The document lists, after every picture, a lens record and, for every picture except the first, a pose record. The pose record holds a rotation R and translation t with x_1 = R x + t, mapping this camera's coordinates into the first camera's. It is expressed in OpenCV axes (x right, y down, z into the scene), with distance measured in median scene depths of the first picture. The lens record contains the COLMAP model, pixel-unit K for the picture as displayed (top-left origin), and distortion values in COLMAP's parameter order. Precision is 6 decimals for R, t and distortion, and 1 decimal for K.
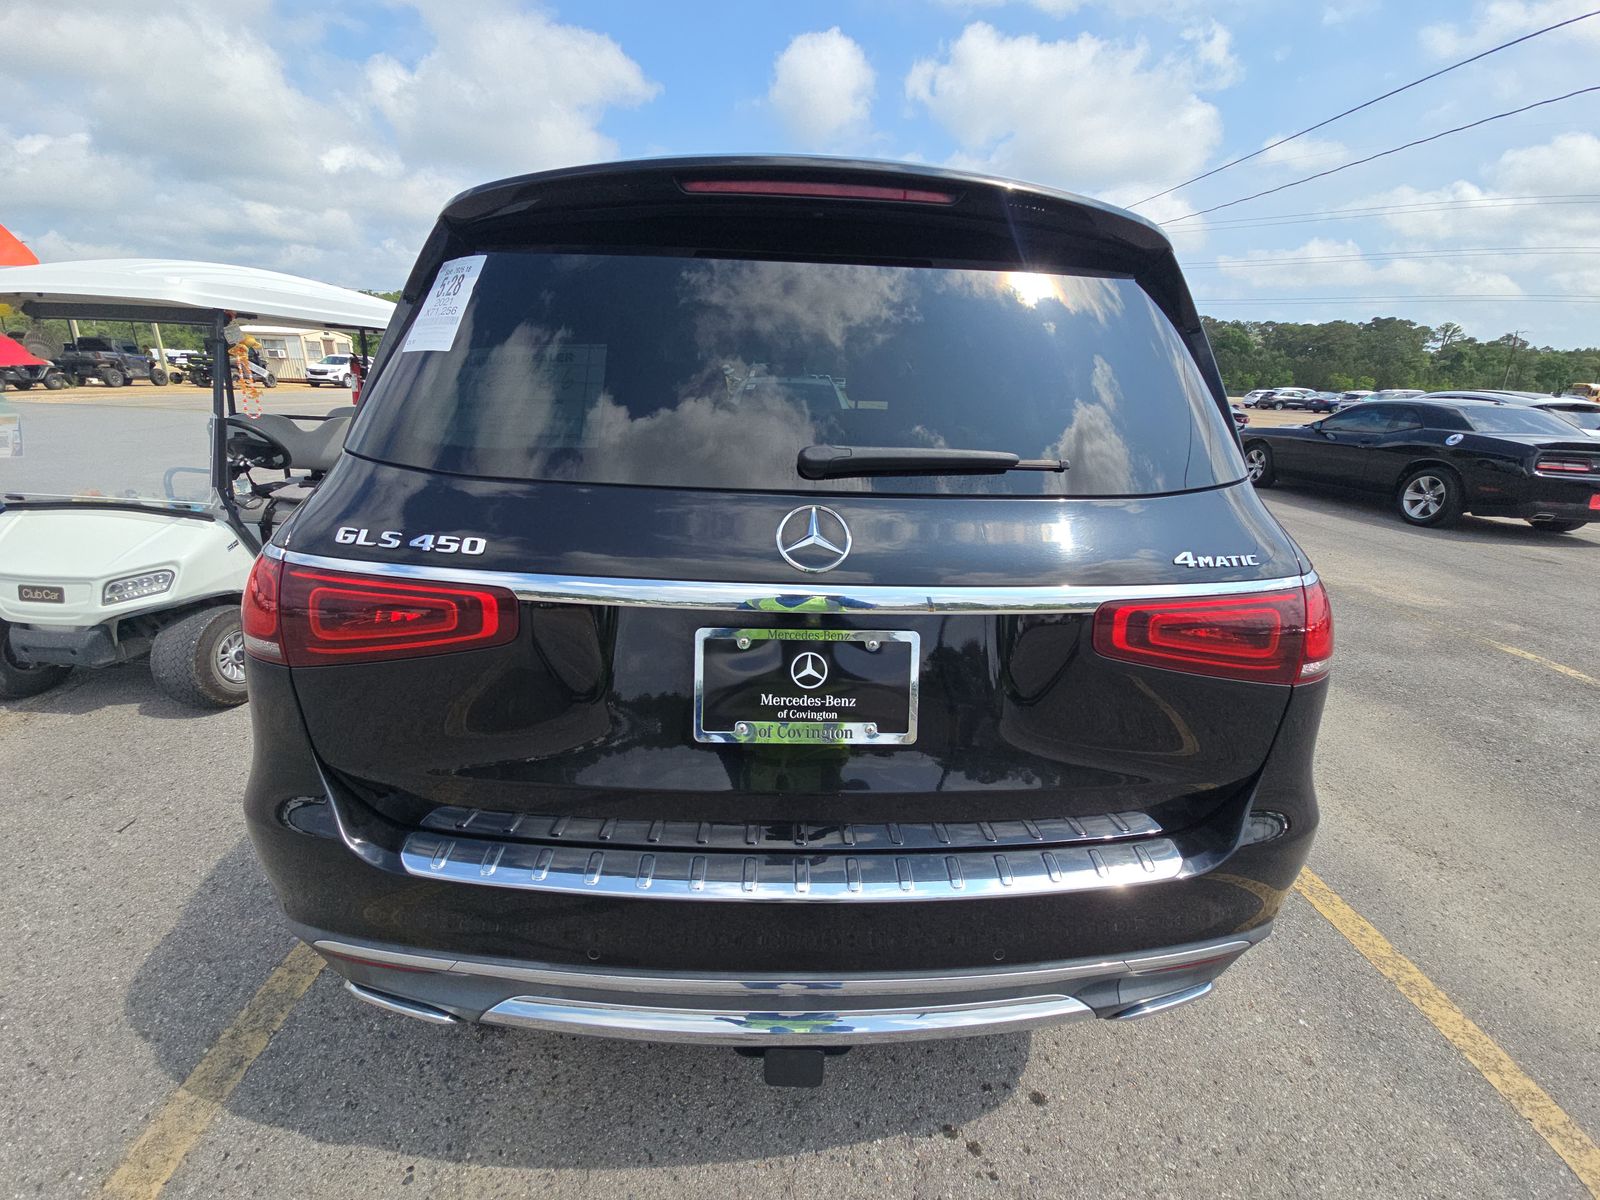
lens RADIAL K [[648.4, 0, 801.2], [0, 648.4, 599.3], [0, 0, 1]] dist [0.001218, -0.002280]
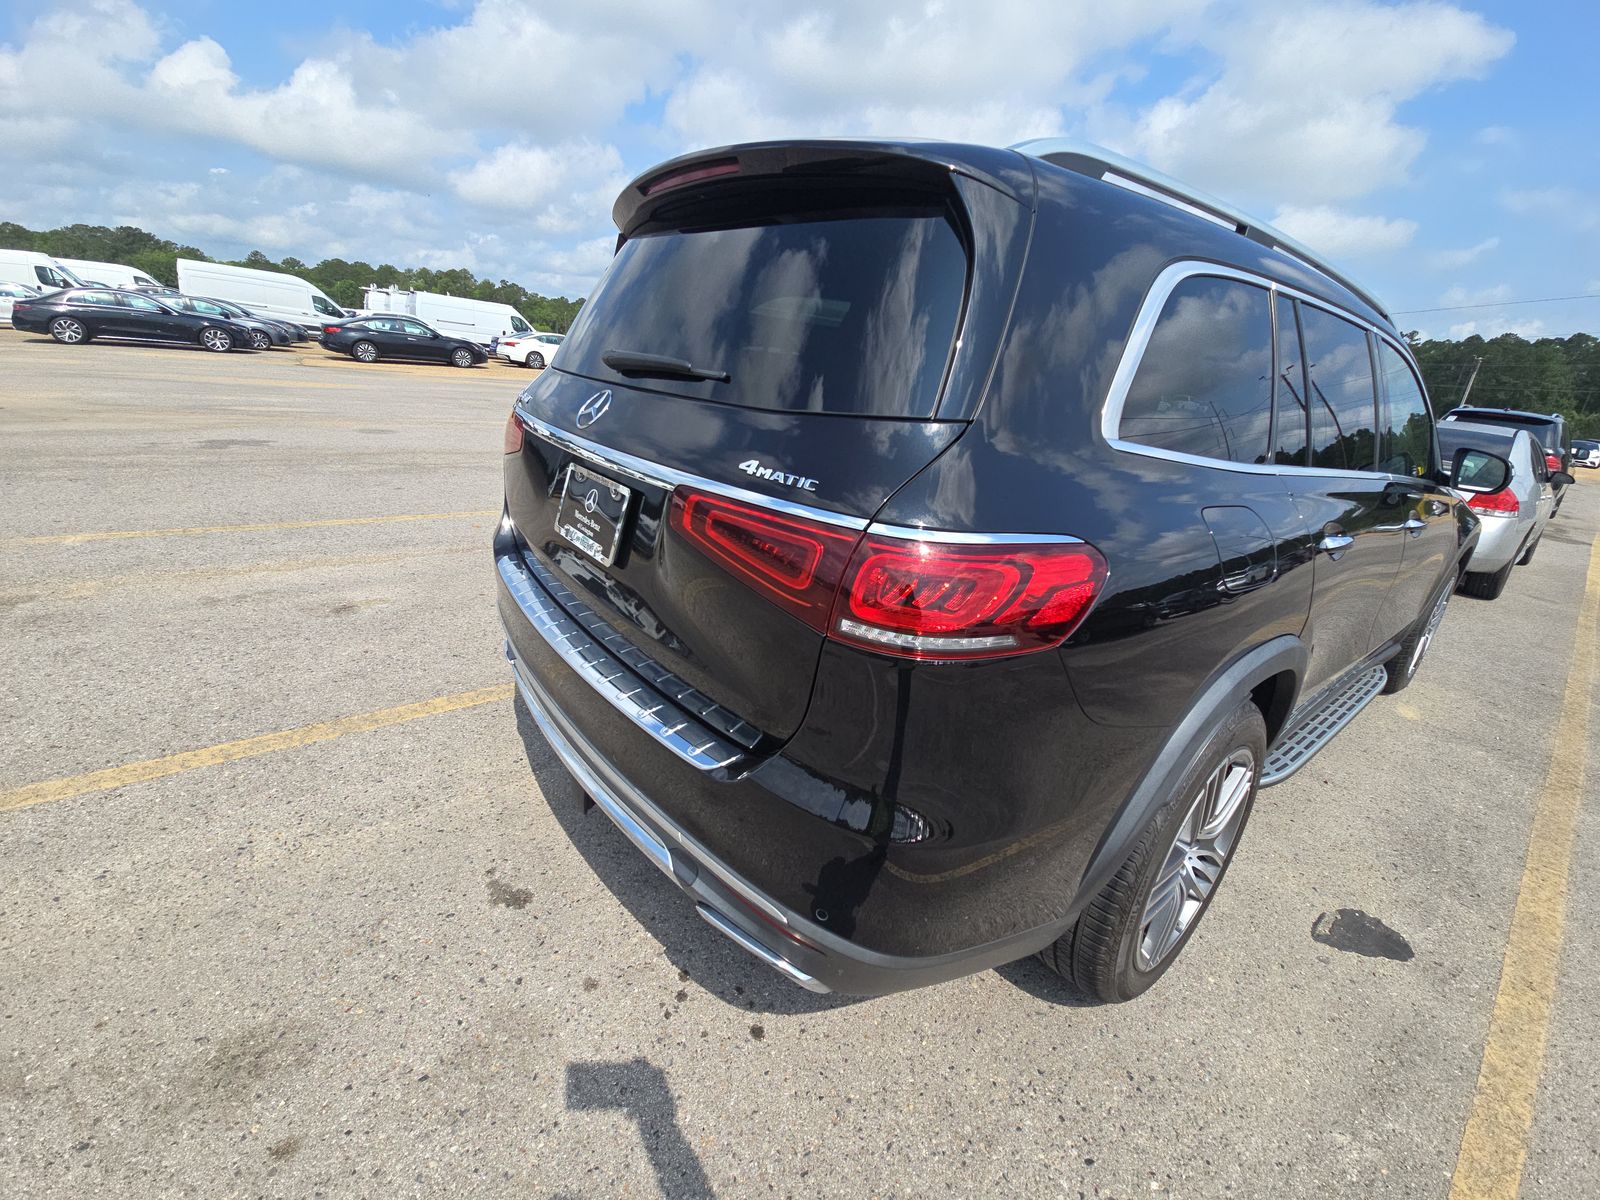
lens RADIAL K [[648.4, 0, 785.4], [0, 648.4, 609.7], [0, 0, 1]] dist [0.001218, -0.002280]
pose [[0.583023, 0.303409, -0.753675, 1.049878], [-0.321772, 0.938028, 0.128710, 0.000638], [0.746020, 0.167471, 0.644521, 0.288943]]
